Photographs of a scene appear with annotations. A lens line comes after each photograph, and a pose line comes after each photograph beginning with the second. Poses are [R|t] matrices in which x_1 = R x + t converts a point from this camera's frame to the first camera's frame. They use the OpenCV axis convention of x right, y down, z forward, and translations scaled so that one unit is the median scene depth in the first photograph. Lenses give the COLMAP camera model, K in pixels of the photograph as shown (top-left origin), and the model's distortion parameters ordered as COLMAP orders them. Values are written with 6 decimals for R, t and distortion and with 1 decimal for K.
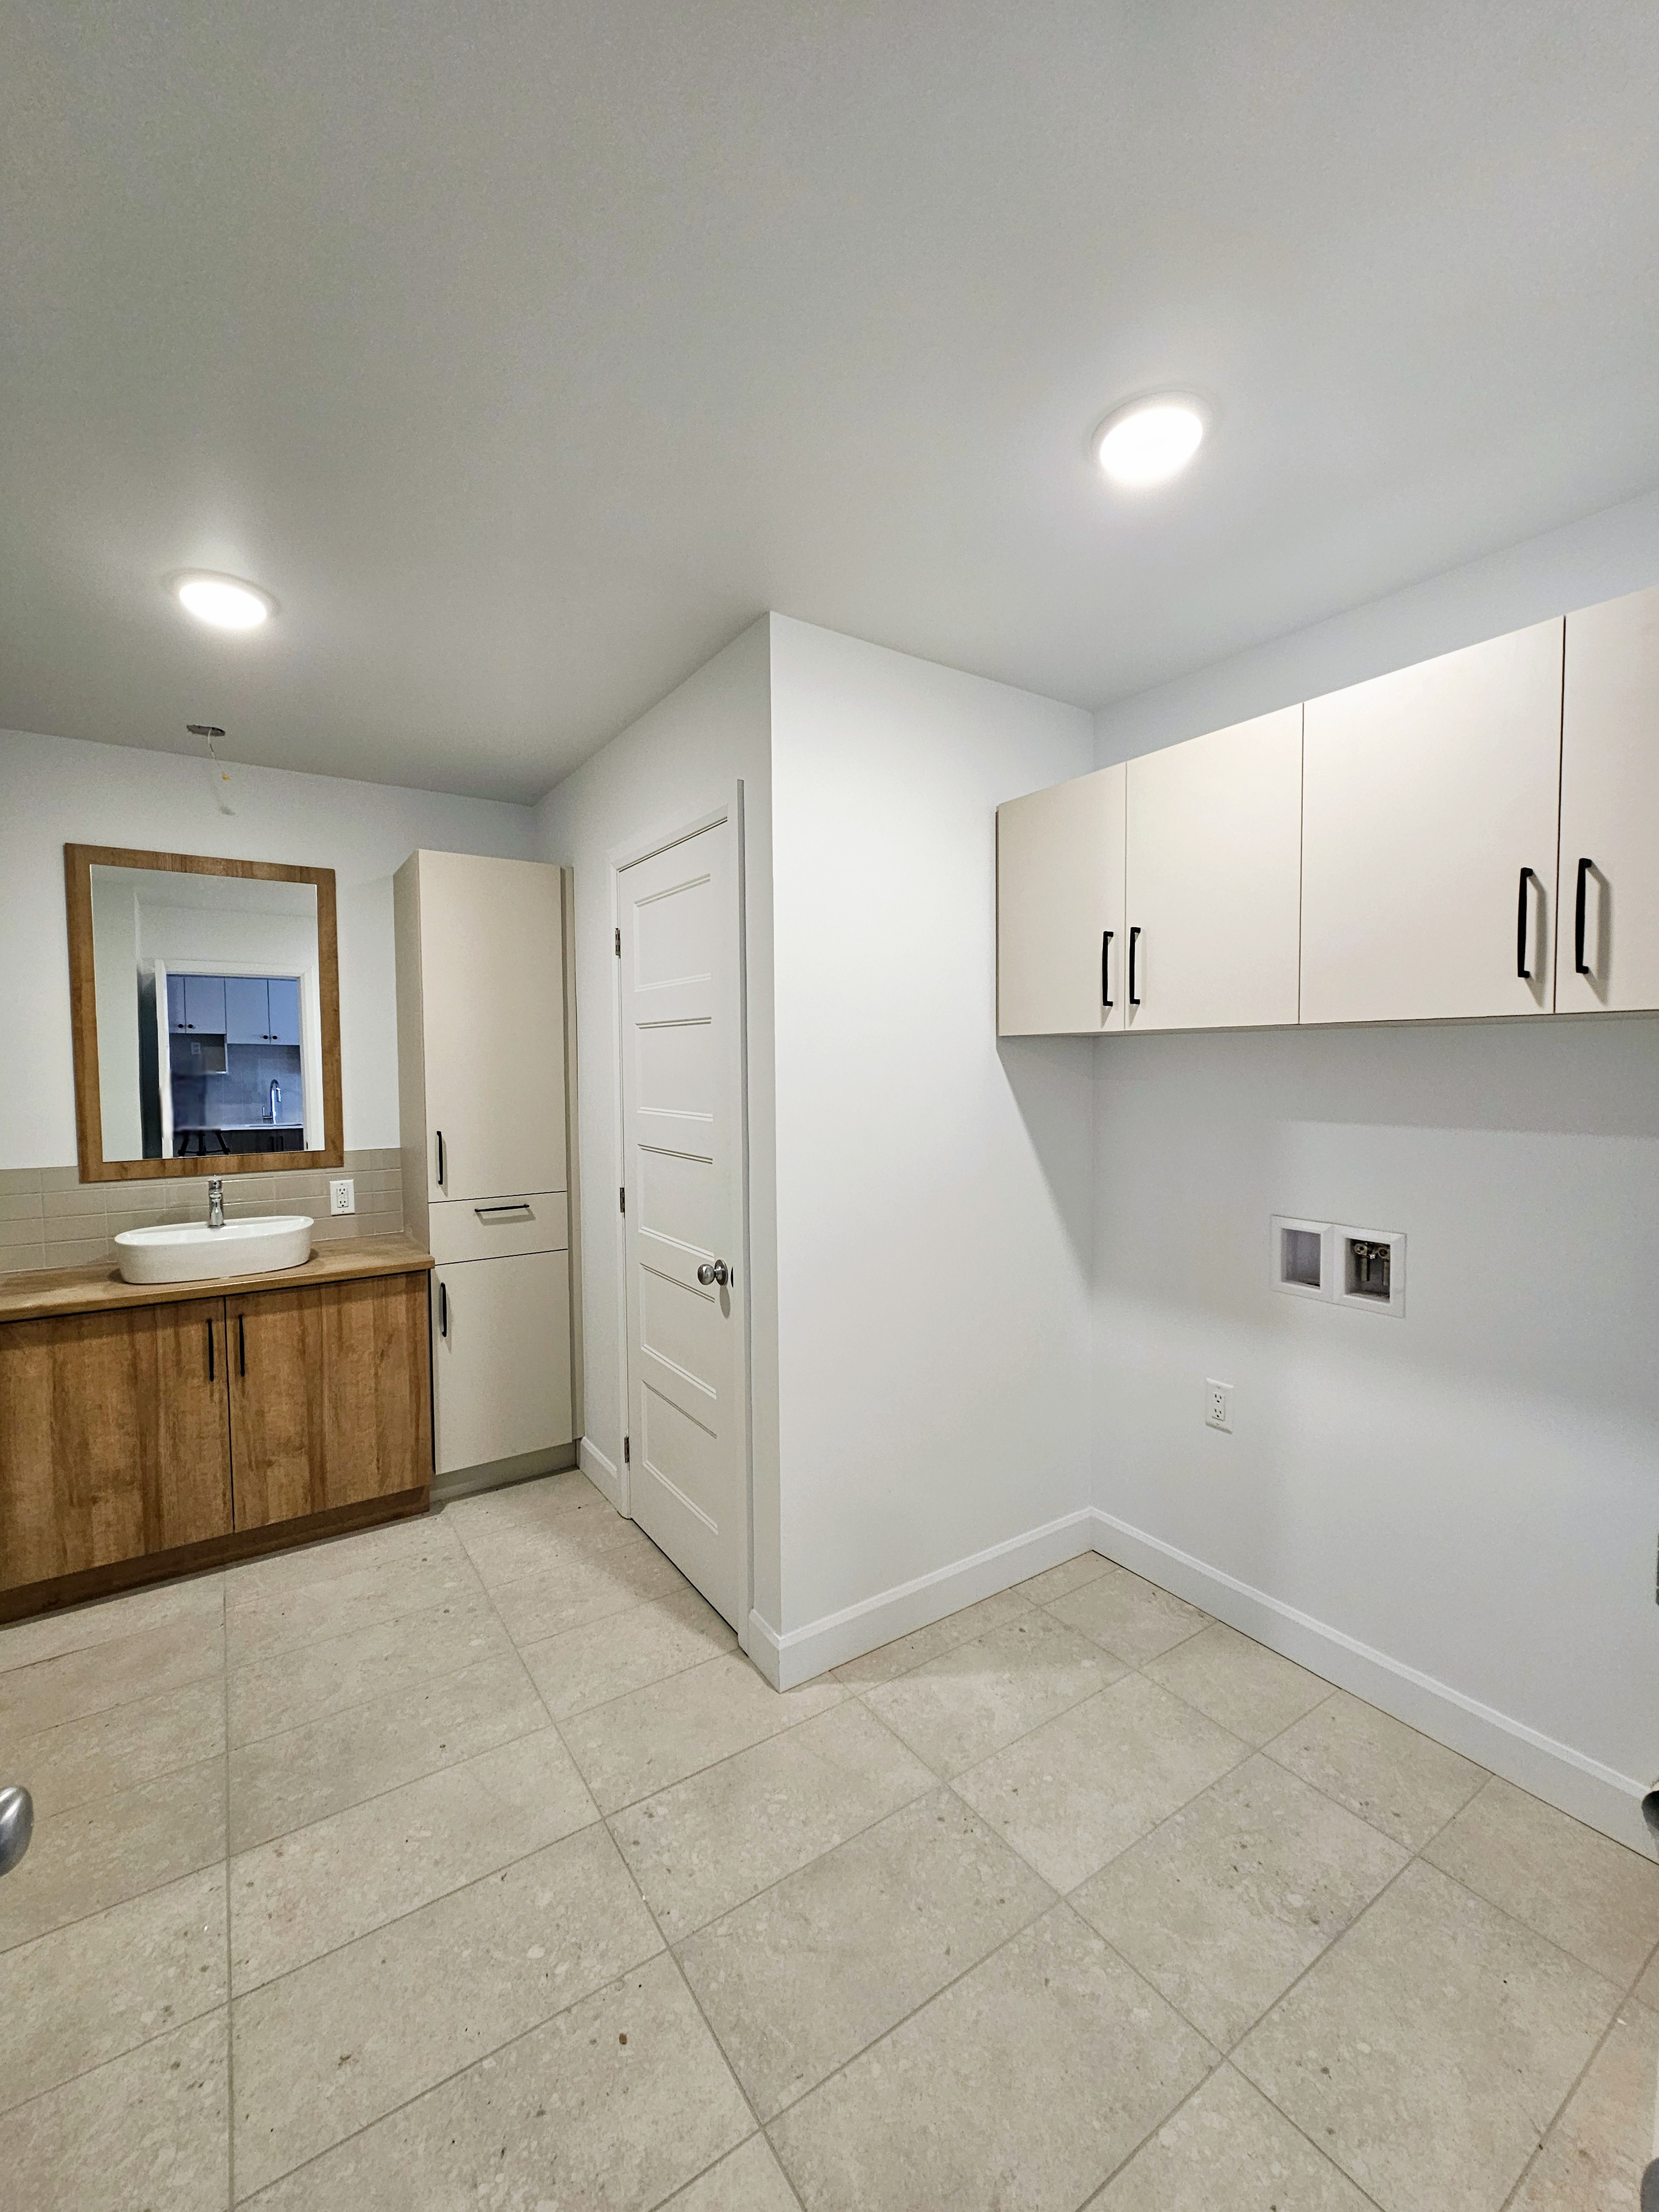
lens RADIAL K [[906.2, 0, 812.1], [0, 906.2, 1139.9], [0, 0, 1]] dist [-0.005375, 0.000882]
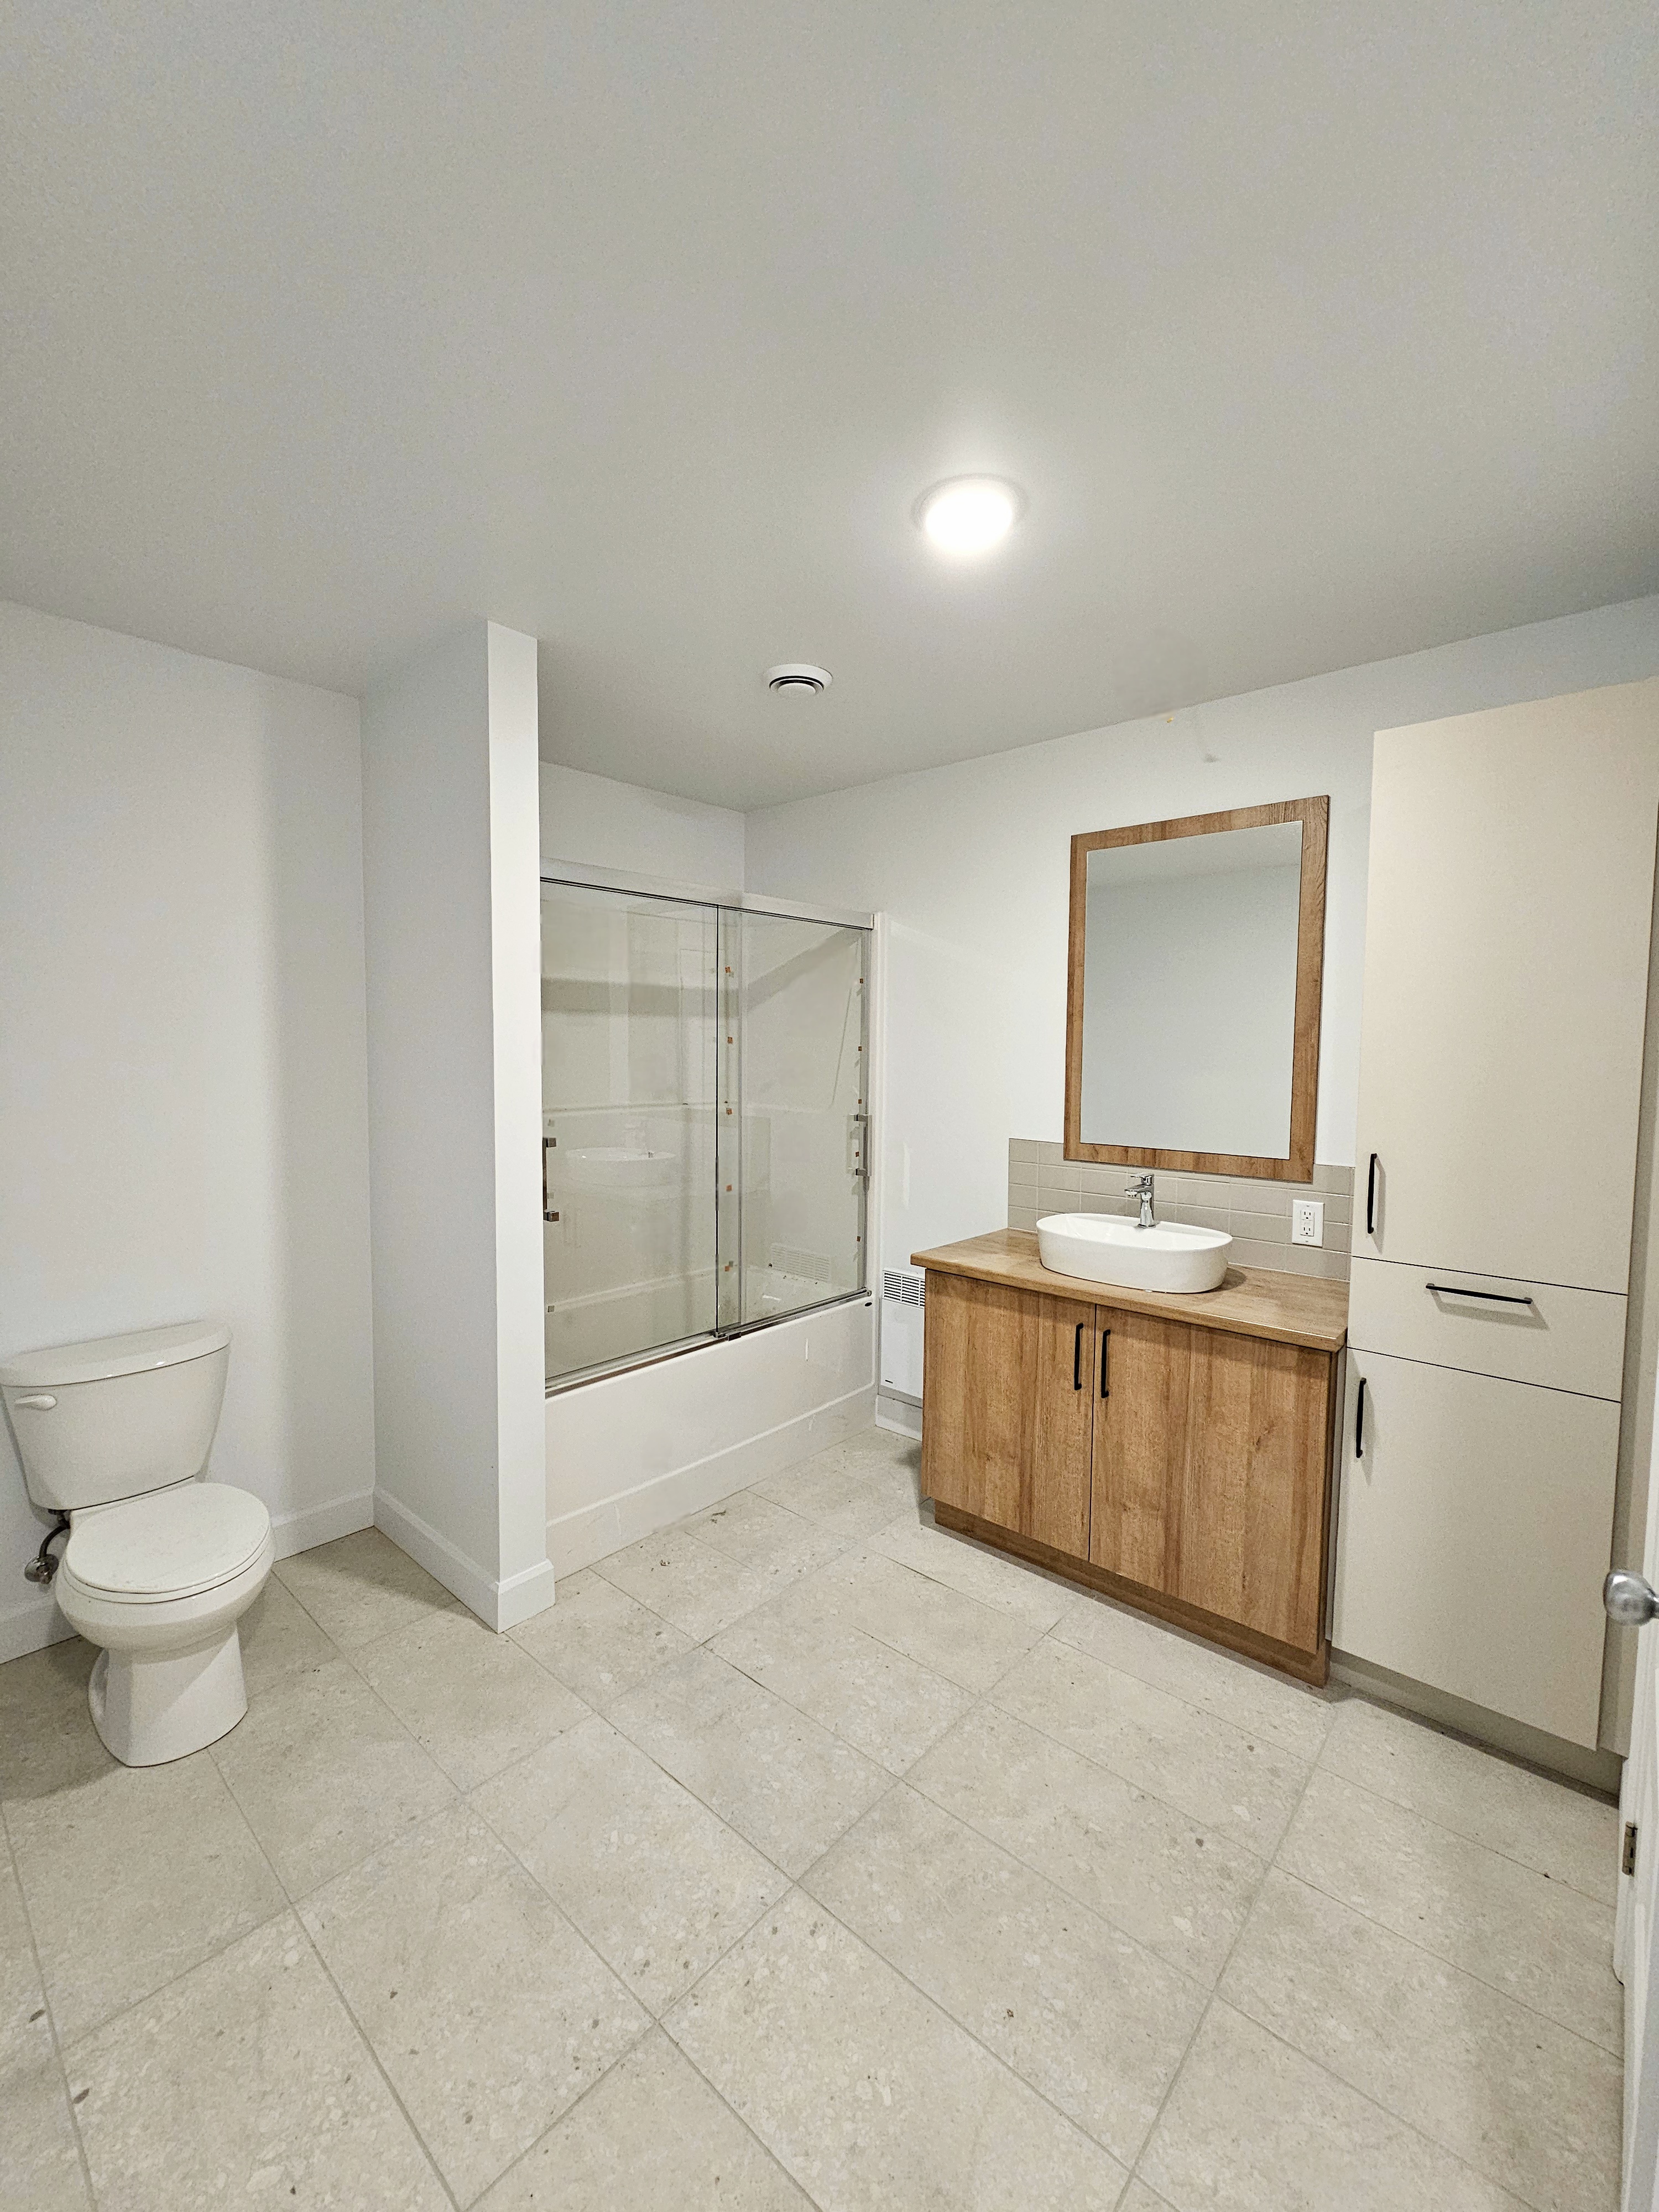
lens RADIAL K [[906.2, 0, 828.7], [0, 906.2, 1110.3], [0, 0, 1]] dist [-0.005375, 0.000882]
pose [[0.247624, 0.079769, -0.965567, 0.141385], [-0.094072, 0.993875, 0.057983, -0.046473], [0.964278, 0.076475, 0.253611, 0.486711]]
